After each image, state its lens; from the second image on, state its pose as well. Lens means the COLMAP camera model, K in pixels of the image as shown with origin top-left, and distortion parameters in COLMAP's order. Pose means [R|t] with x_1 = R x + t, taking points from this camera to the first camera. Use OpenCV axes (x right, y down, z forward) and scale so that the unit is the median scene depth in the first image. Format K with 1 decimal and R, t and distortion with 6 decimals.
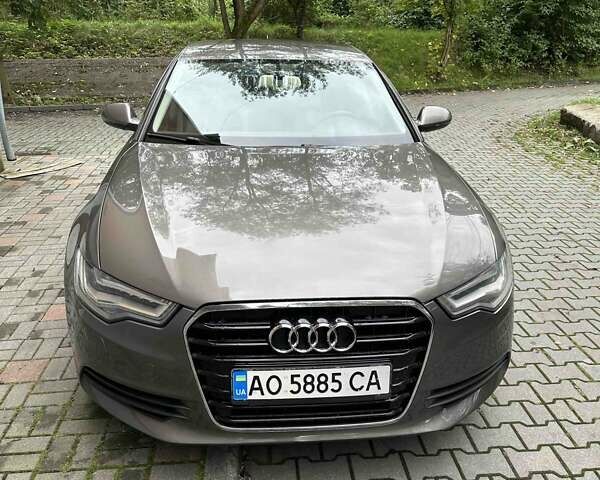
lens RADIAL K [[576.6, 0, 300.0], [0, 576.6, 240.0], [0, 0, 1]] dist [-0.009388, -0.027572]
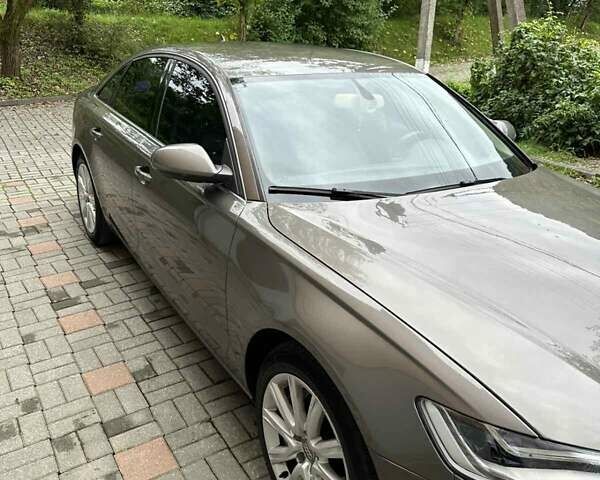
lens RADIAL K [[576.6, 0, 300.0], [0, 576.6, 240.0], [0, 0, 1]] dist [-0.009388, -0.027572]
pose [[0.889519, -0.137438, 0.435738, -0.123373], [0.125835, 0.990496, 0.055535, -0.035189], [-0.439229, 0.005431, 0.898359, 0.077505]]
